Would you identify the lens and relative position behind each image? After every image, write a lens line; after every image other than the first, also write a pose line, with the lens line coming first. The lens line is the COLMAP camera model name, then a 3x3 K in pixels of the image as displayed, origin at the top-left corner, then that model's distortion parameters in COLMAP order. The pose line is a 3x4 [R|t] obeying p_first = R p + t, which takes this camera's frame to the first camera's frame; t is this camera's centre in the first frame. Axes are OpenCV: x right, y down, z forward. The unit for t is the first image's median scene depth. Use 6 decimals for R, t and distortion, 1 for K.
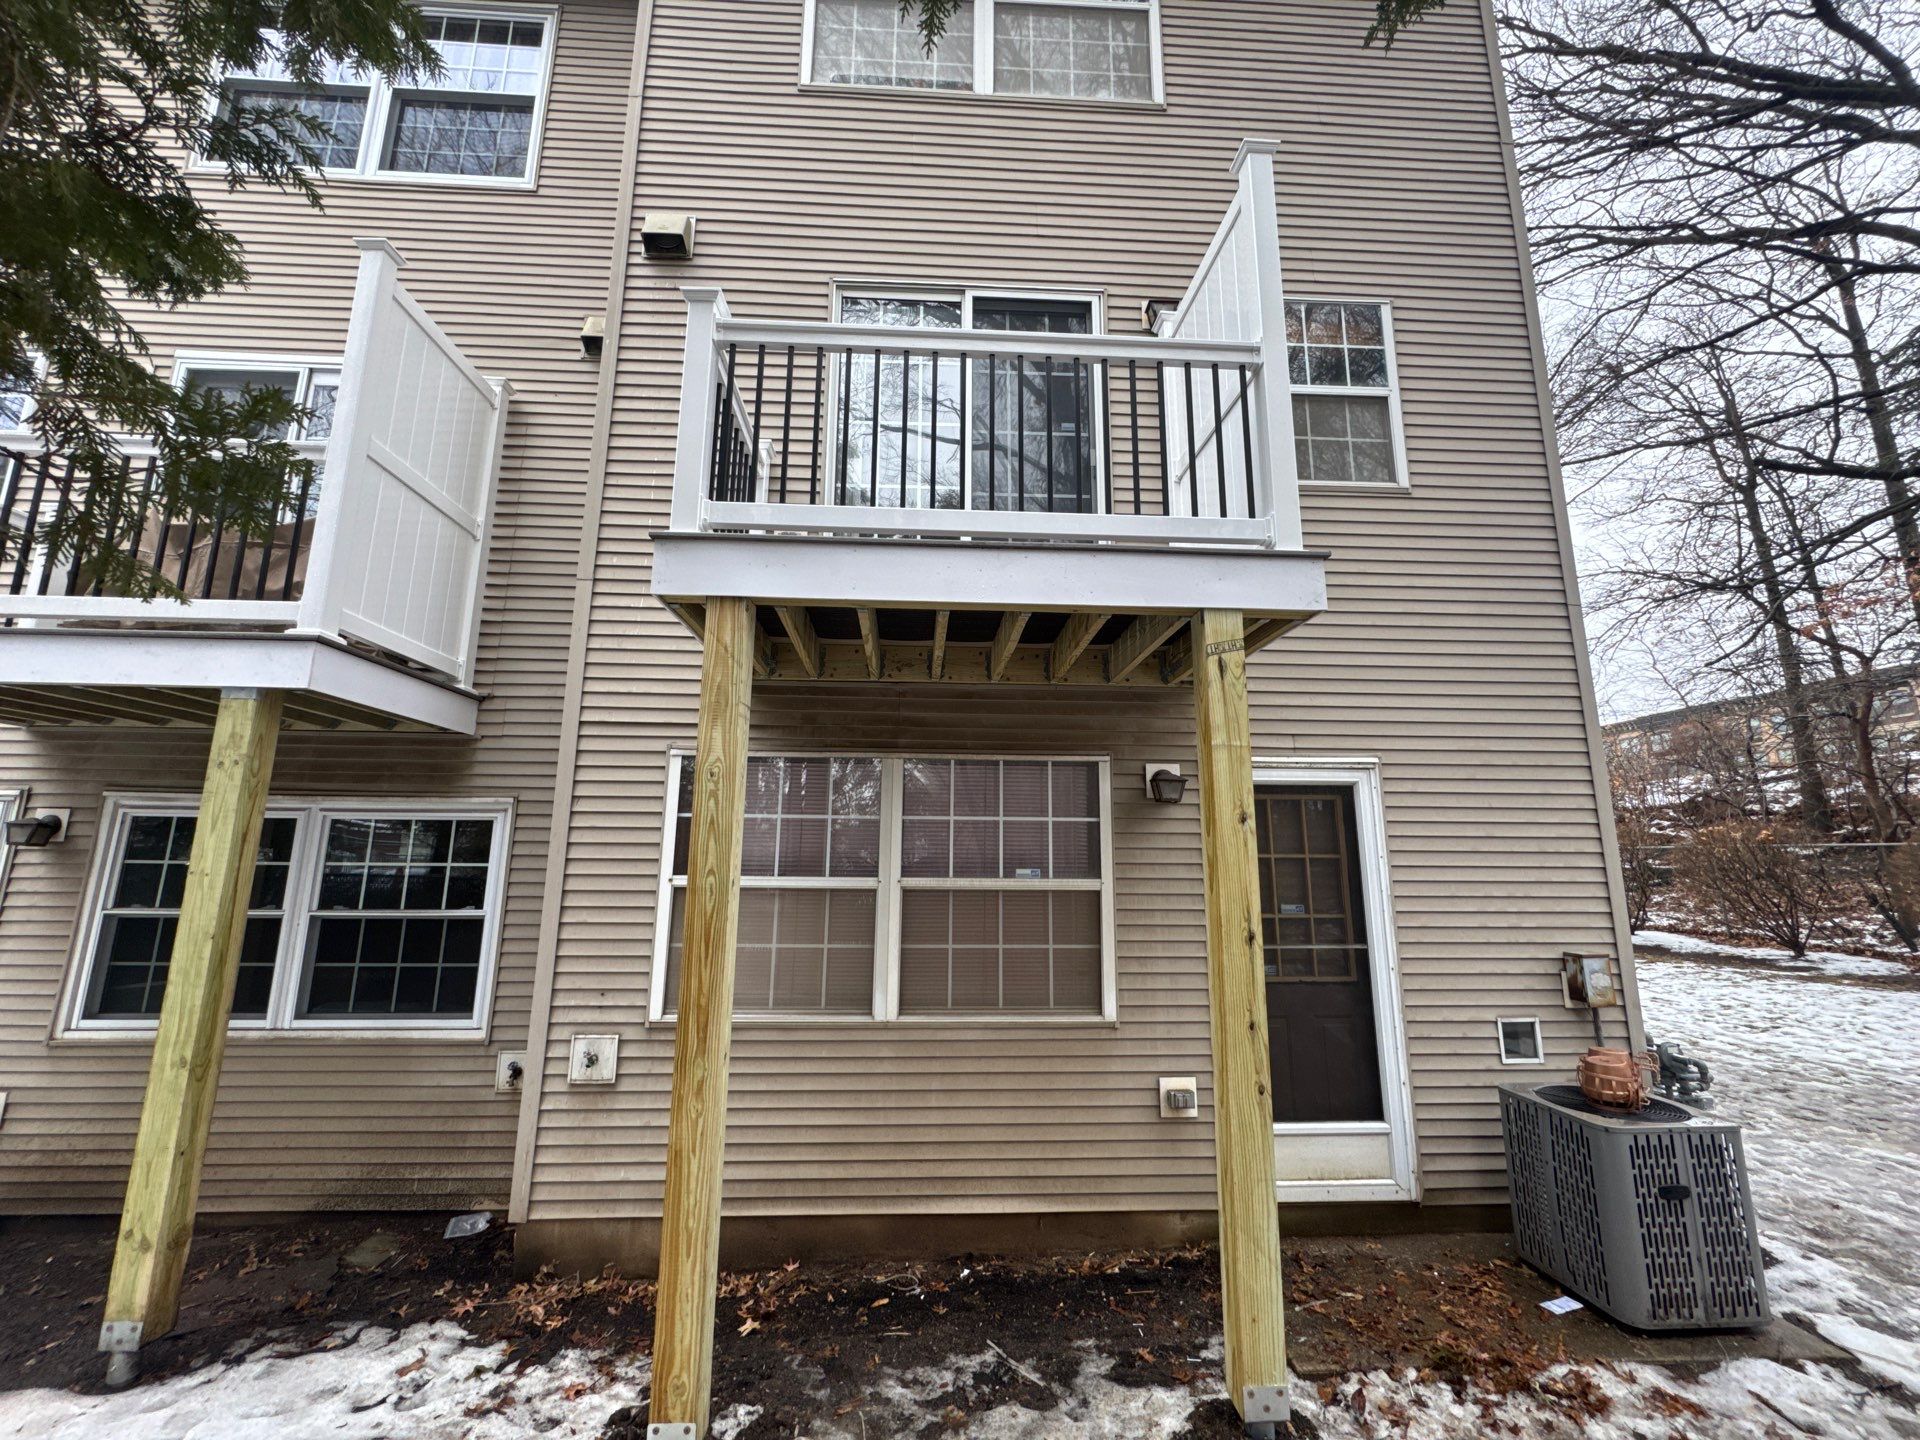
lens RADIAL K [[758.7, 0, 962.4], [0, 758.7, 719.7], [0, 0, 1]] dist [-0.000701, -0.000300]
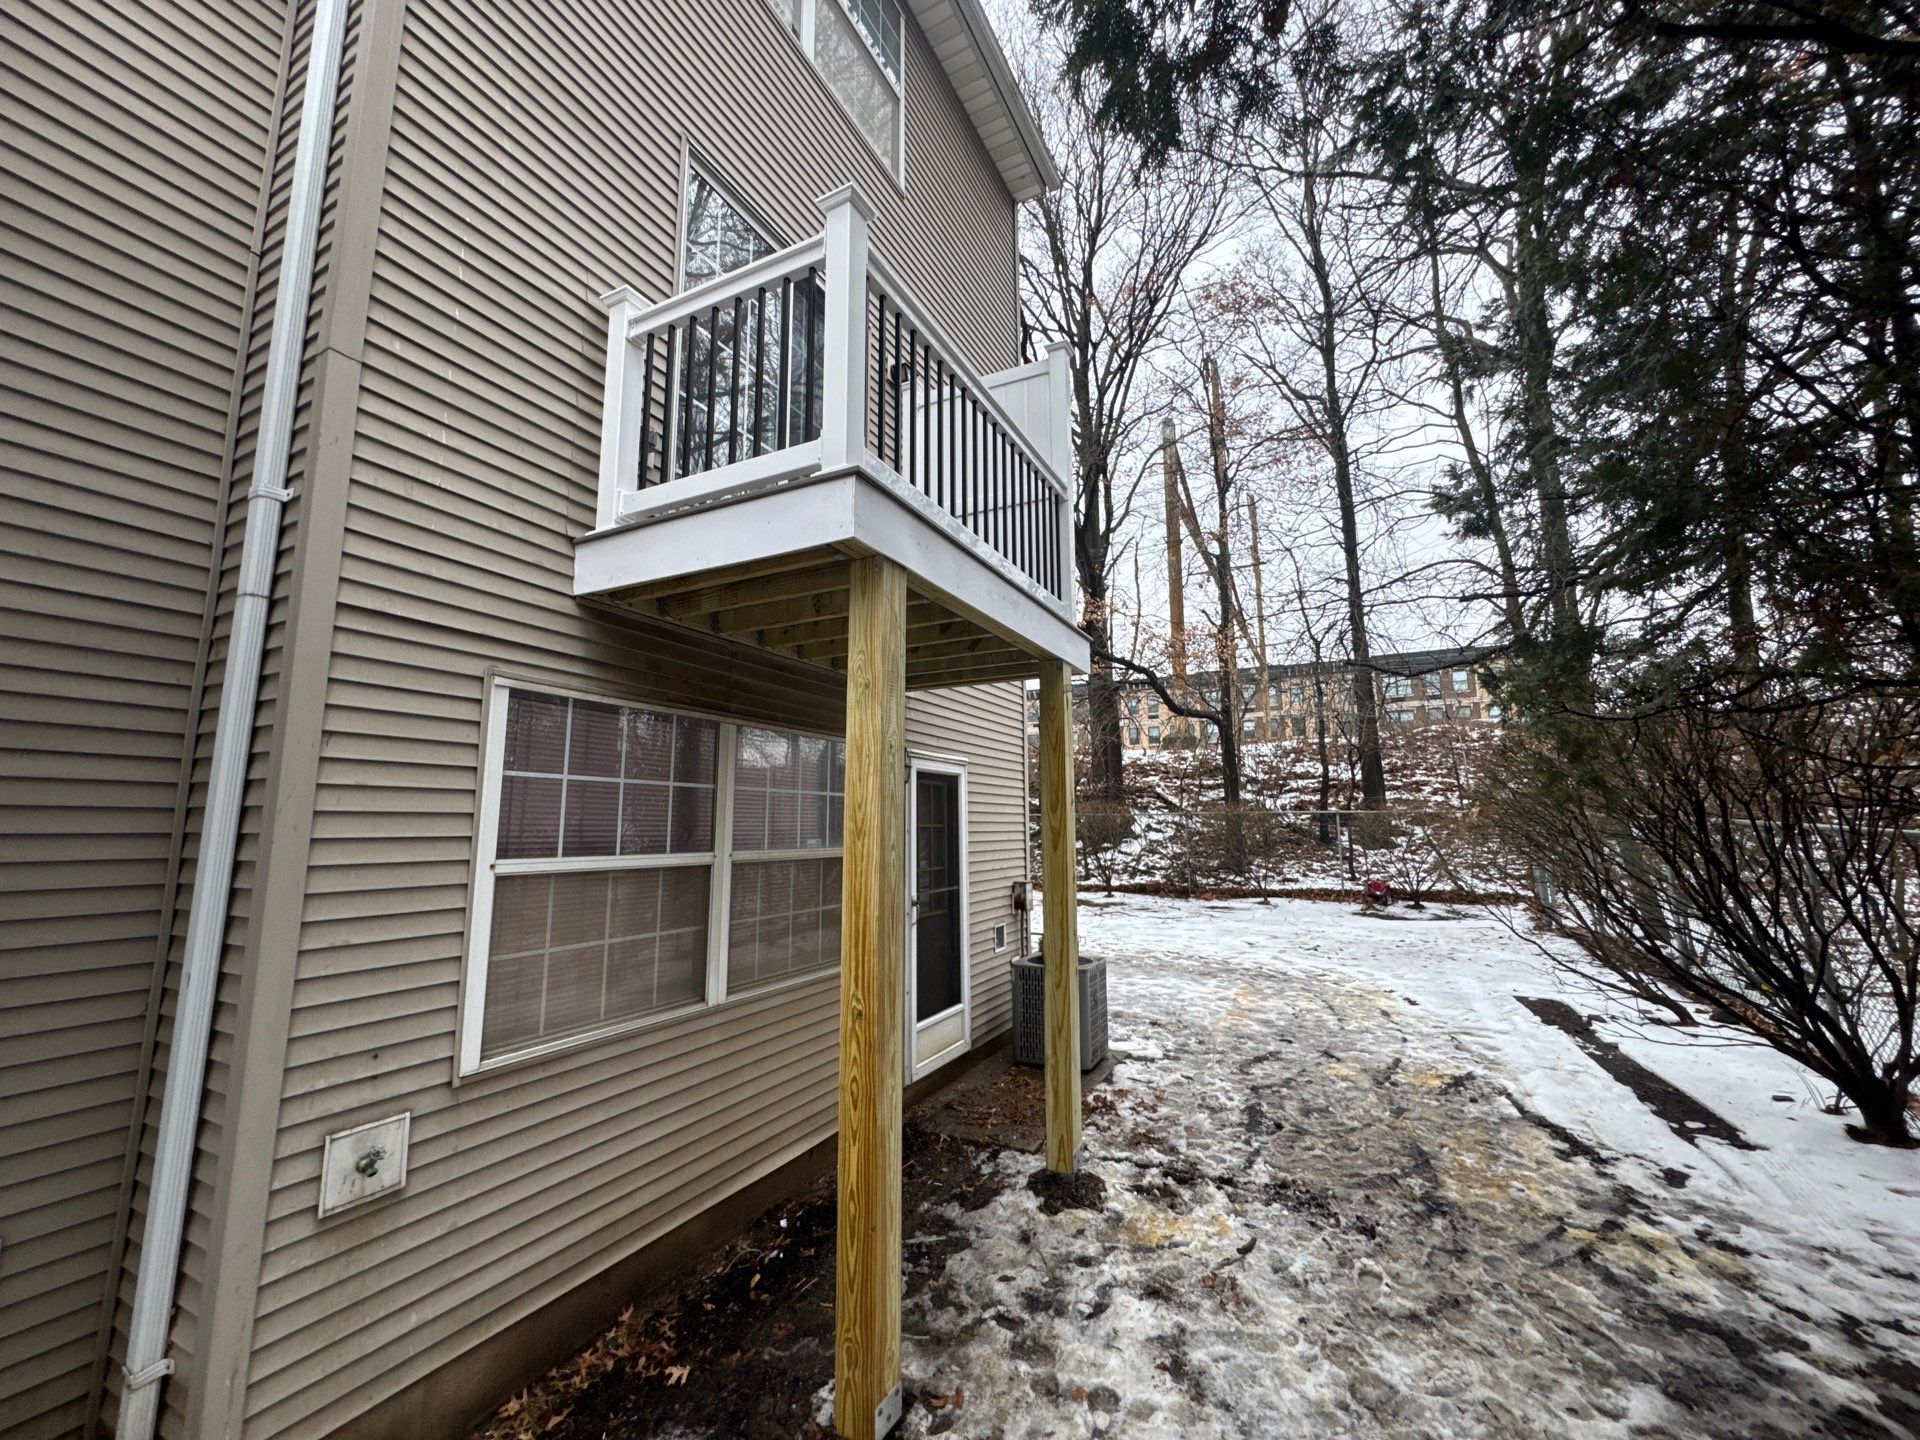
lens RADIAL K [[758.7, 0, 962.4], [0, 758.7, 719.7], [0, 0, 1]] dist [-0.000701, -0.000300]
pose [[0.495745, 0.113254, 0.861052, -0.735501], [-0.151373, 0.987552, -0.042741, 0.042383], [-0.855174, -0.109151, 0.506718, 0.285818]]
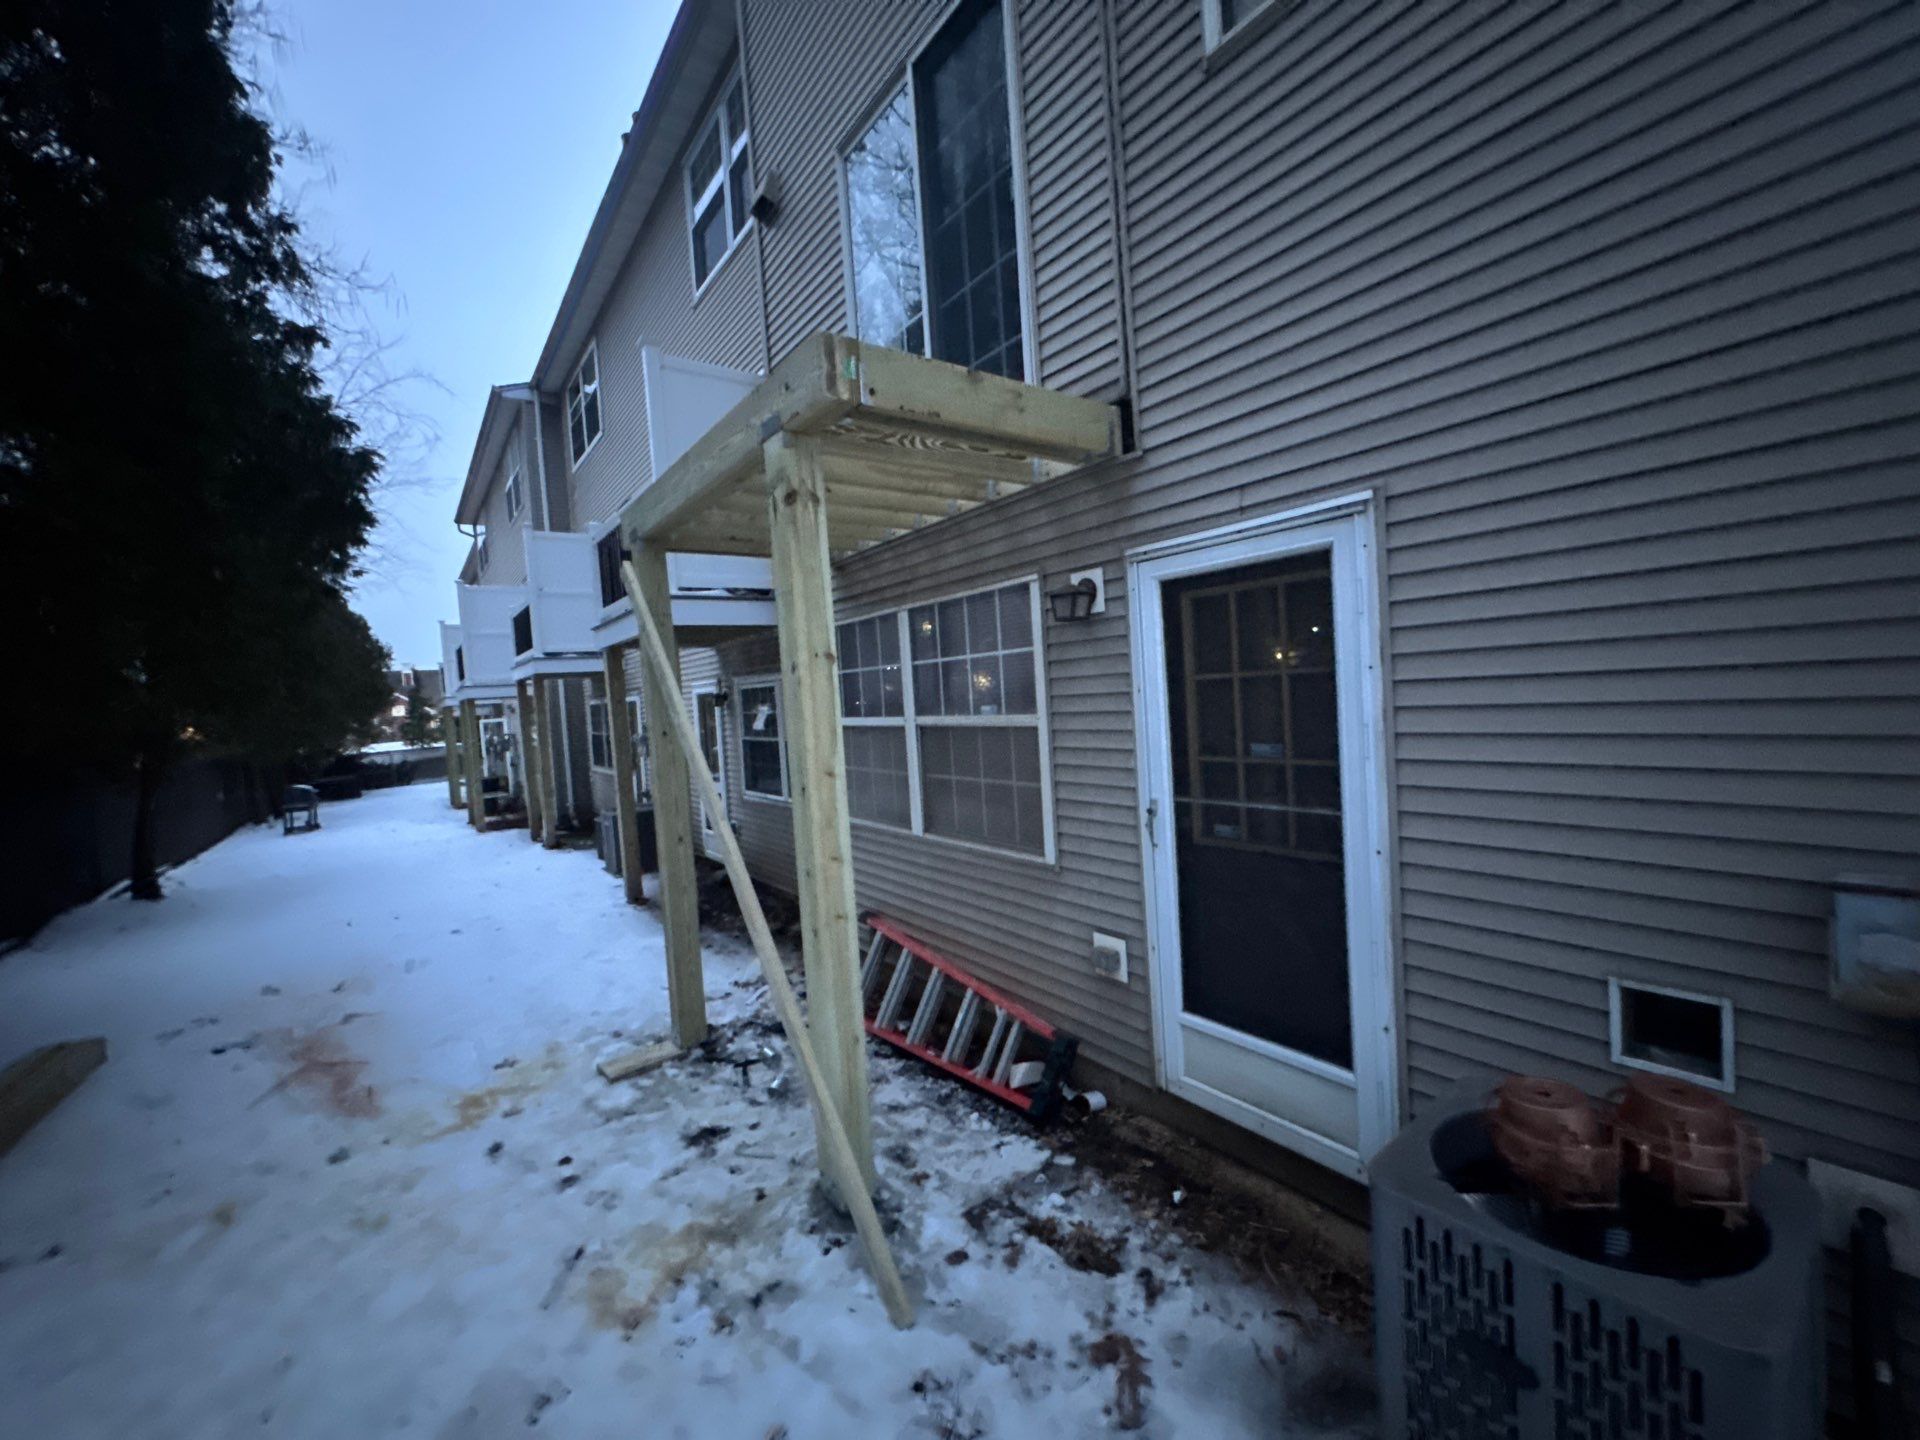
lens RADIAL K [[760.6, 0, 960.0], [0, 760.6, 718.7], [0, 0, 1]] dist [-0.002315, -0.000219]
pose [[0.553943, -0.012206, -0.832465, 0.852212], [0.217205, 0.967383, 0.130350, 0.075390], [0.803722, -0.253023, 0.538527, 0.426923]]
